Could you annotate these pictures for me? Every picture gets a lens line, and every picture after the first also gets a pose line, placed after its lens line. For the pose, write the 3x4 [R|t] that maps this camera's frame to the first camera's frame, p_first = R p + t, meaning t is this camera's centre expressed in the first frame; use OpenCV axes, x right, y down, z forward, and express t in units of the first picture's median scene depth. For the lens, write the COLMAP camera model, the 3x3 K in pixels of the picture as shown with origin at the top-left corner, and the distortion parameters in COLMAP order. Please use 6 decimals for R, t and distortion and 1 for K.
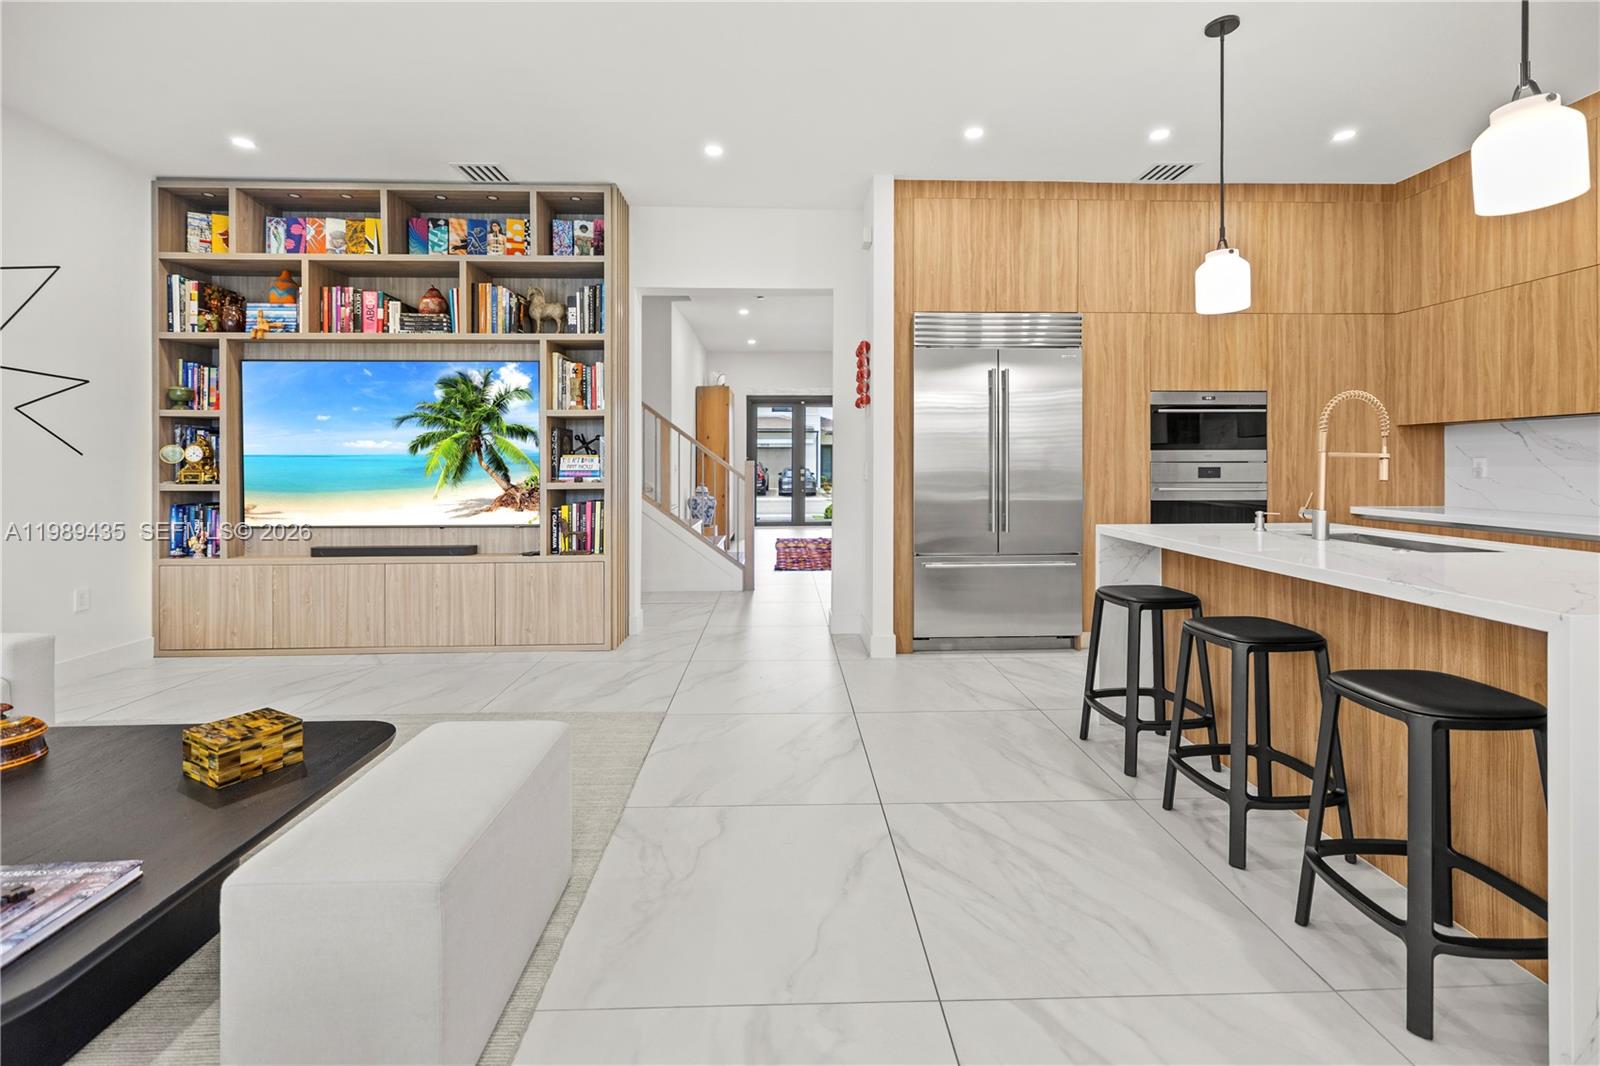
lens RADIAL K [[696.4, 0, 803.9], [0, 696.4, 467.8], [0, 0, 1]] dist [0.002681, -0.001224]
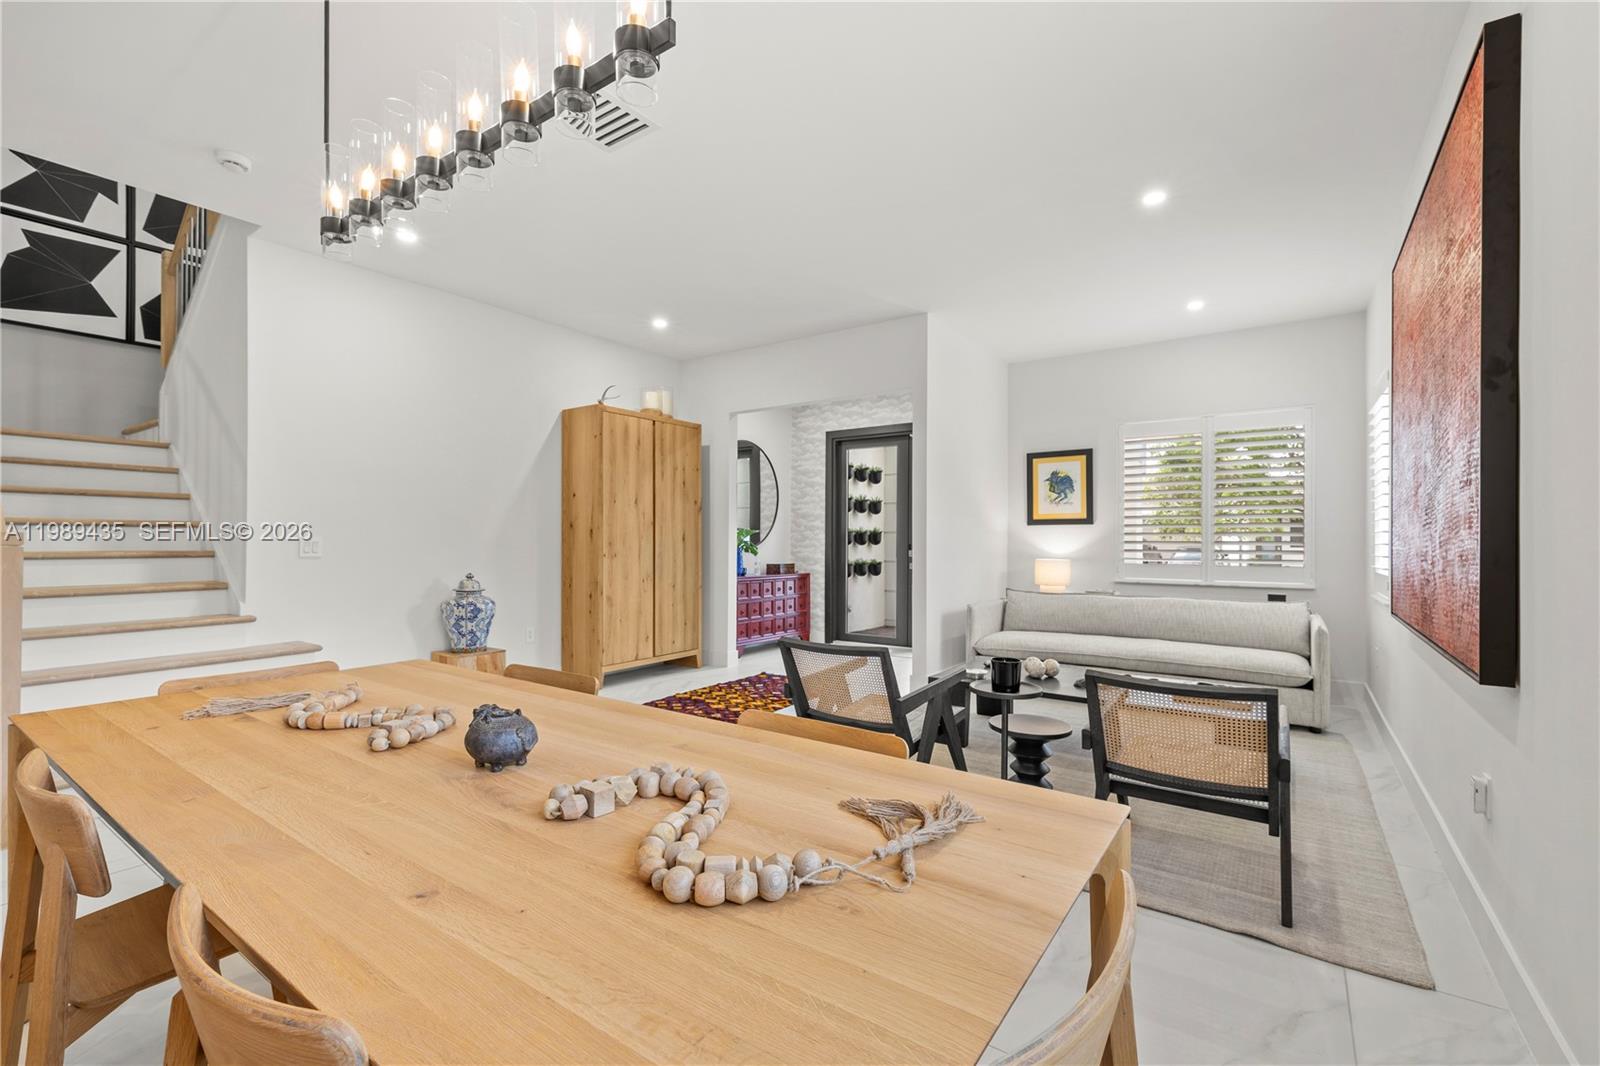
lens RADIAL K [[696.4, 0, 797.8], [0, 696.4, 537.4], [0, 0, 1]] dist [0.002681, -0.001224]
pose [[0.801458, 0.003284, -0.598042, 0.803638], [-0.008601, 0.999945, -0.006036, -0.011745], [0.597989, 0.009981, 0.801442, 1.429228]]
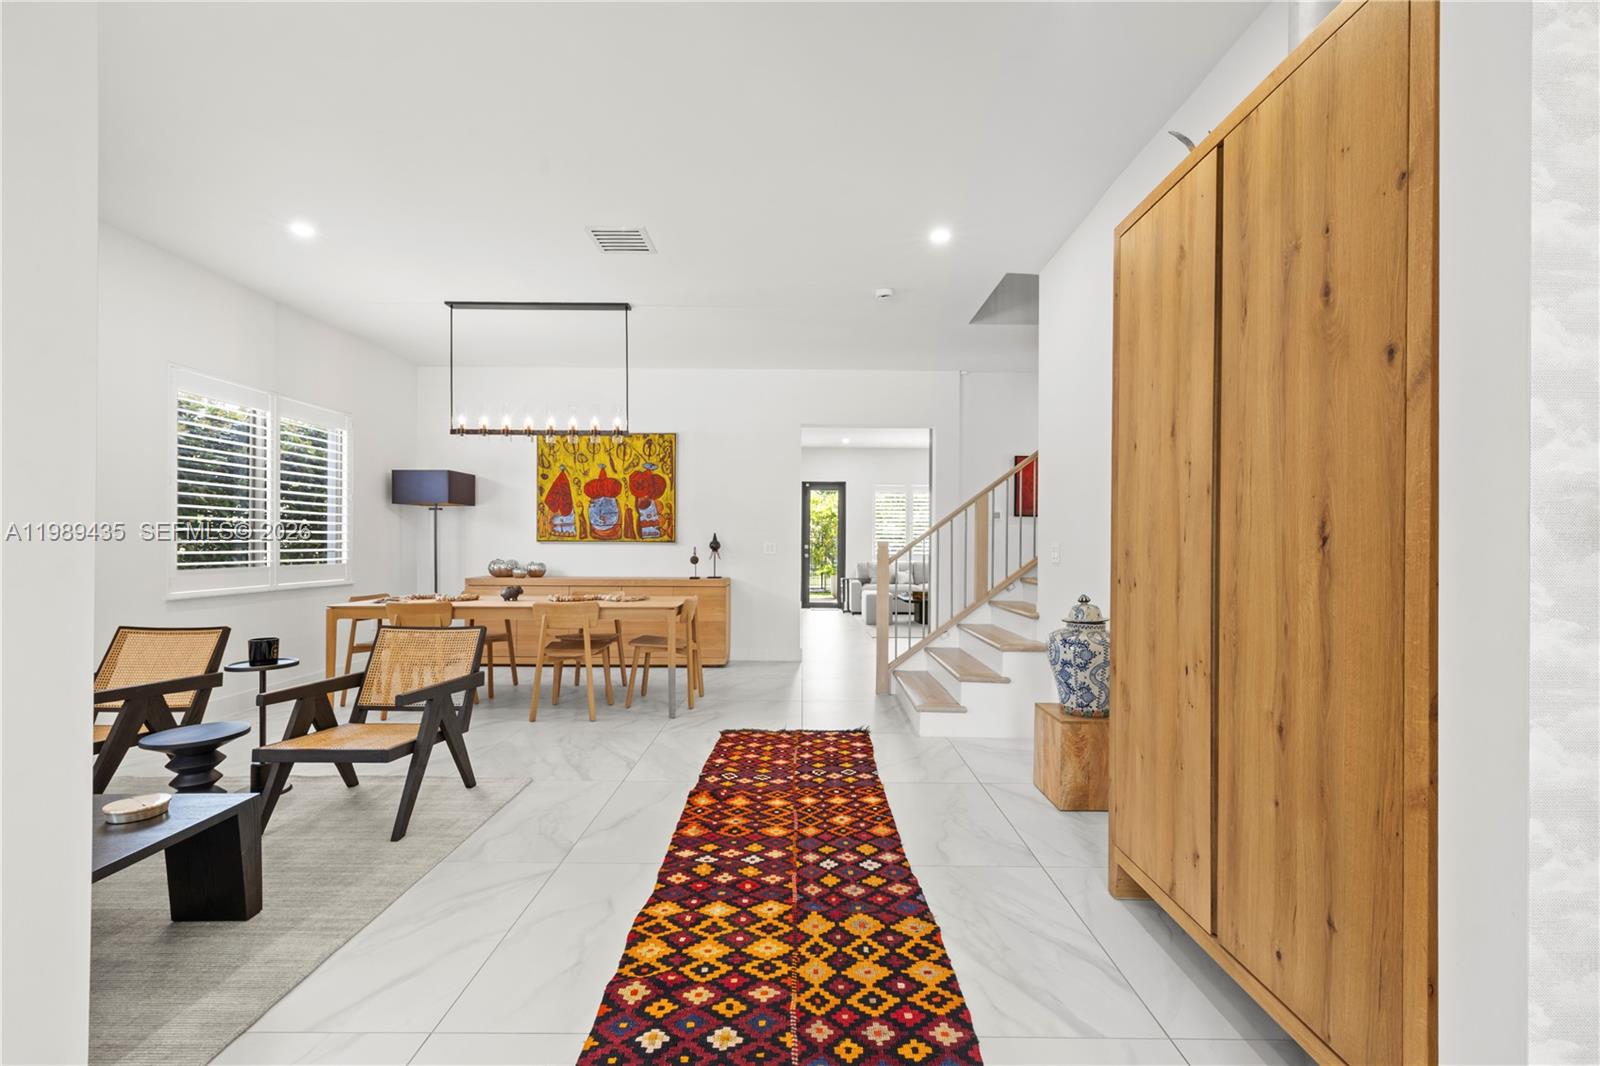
lens RADIAL K [[696.4, 0, 805.4], [0, 696.4, 541.2], [0, 0, 1]] dist [0.002681, -0.001224]
pose [[-0.999587, -0.002920, 0.028597, -0.012734], [-0.002898, 0.999995, 0.000826, -0.014059], [-0.028599, 0.000742, -0.999591, 2.772764]]
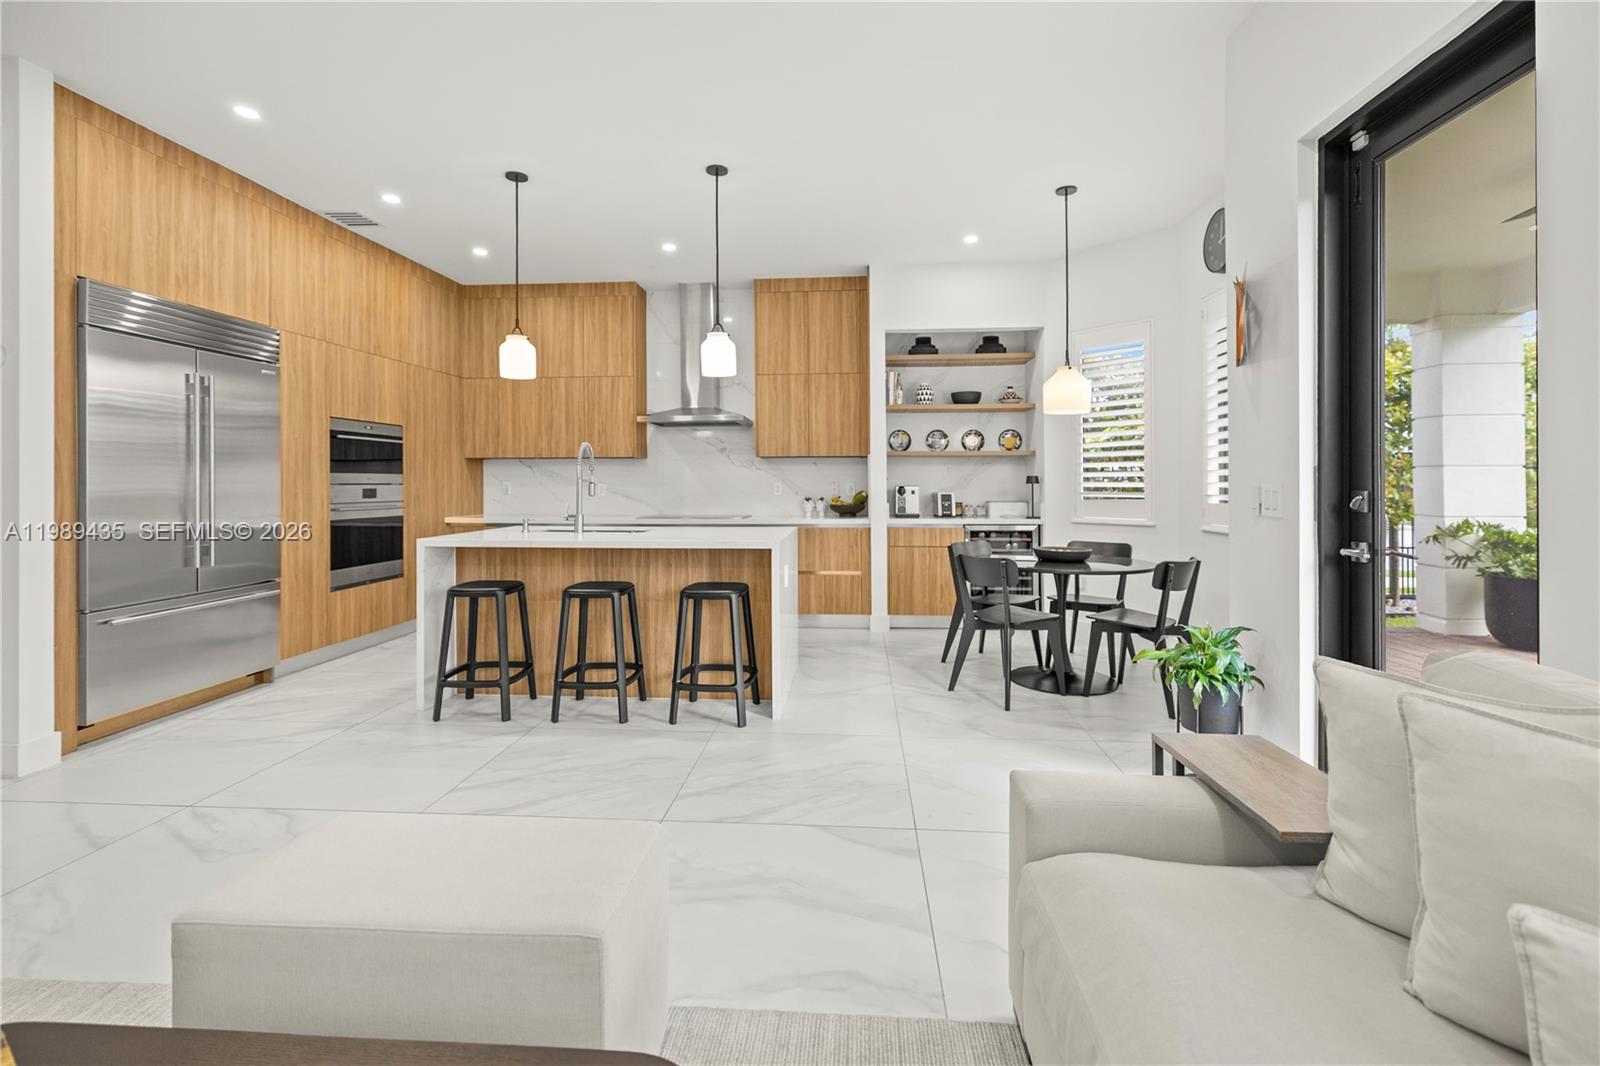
lens RADIAL K [[696.4, 0, 812.3], [0, 696.4, 485.7], [0, 0, 1]] dist [0.002681, -0.001224]
pose [[0.098161, -0.002614, 0.995167, -0.479280], [0.006148, 0.999979, 0.002020, -0.003722], [-0.995152, 0.005920, 0.098175, 0.171449]]
